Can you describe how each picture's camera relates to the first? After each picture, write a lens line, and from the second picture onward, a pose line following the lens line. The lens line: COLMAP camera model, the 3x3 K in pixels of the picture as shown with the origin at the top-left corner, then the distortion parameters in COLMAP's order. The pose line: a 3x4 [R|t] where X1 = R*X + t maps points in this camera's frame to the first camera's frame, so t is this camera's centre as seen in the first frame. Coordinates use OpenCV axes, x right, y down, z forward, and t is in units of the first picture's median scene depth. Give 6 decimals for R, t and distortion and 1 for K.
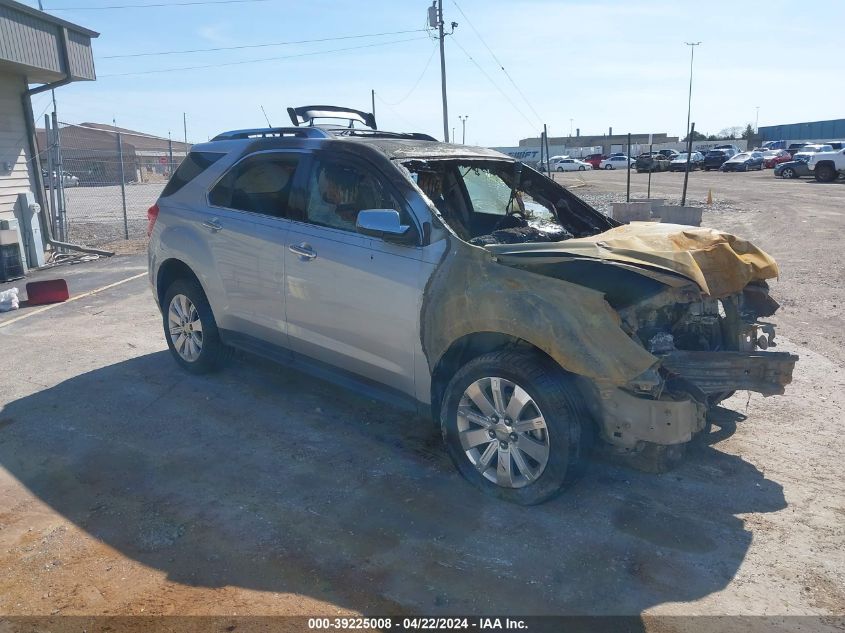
lens RADIAL K [[662.0, 0, 422.5], [0, 662.0, 316.5], [0, 0, 1]] dist [0.105392, -0.197976]
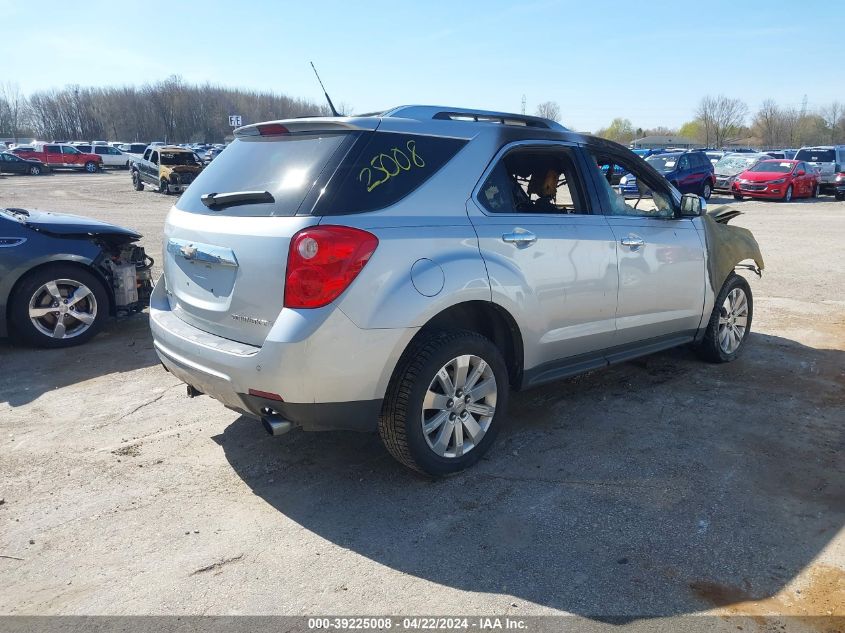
lens RADIAL K [[662.0, 0, 422.5], [0, 662.0, 316.5], [0, 0, 1]] dist [0.105392, -0.197976]
pose [[0.093299, -0.211179, 0.972984, -1.432202], [0.213972, 0.958665, 0.187553, -0.288052], [-0.972374, 0.190693, 0.134629, 1.375124]]
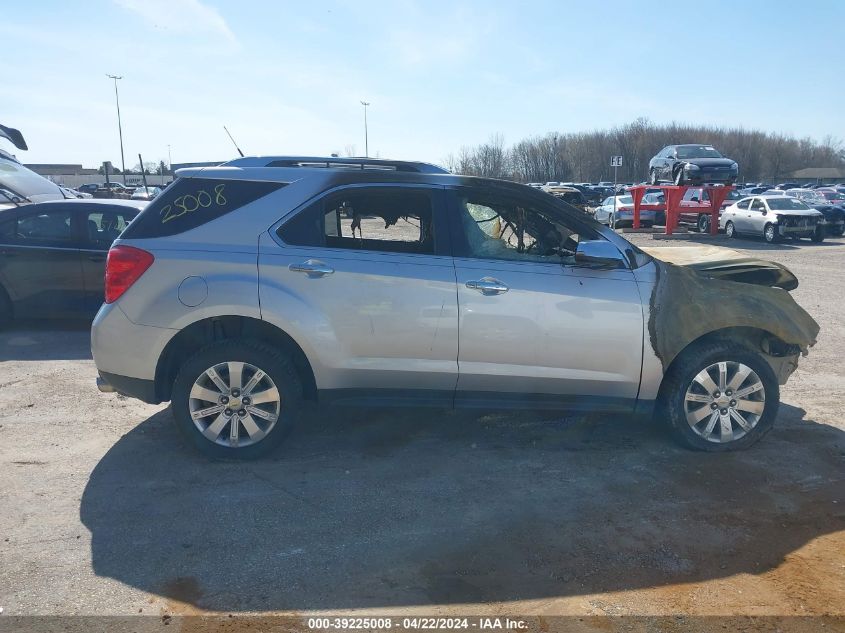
lens RADIAL K [[662.0, 0, 422.5], [0, 662.0, 316.5], [0, 0, 1]] dist [0.105392, -0.197976]
pose [[0.678587, -0.109910, 0.726250, -1.119042], [0.144698, 0.989369, 0.014528, -0.092426], [-0.720126, 0.095228, 0.687277, 0.446098]]
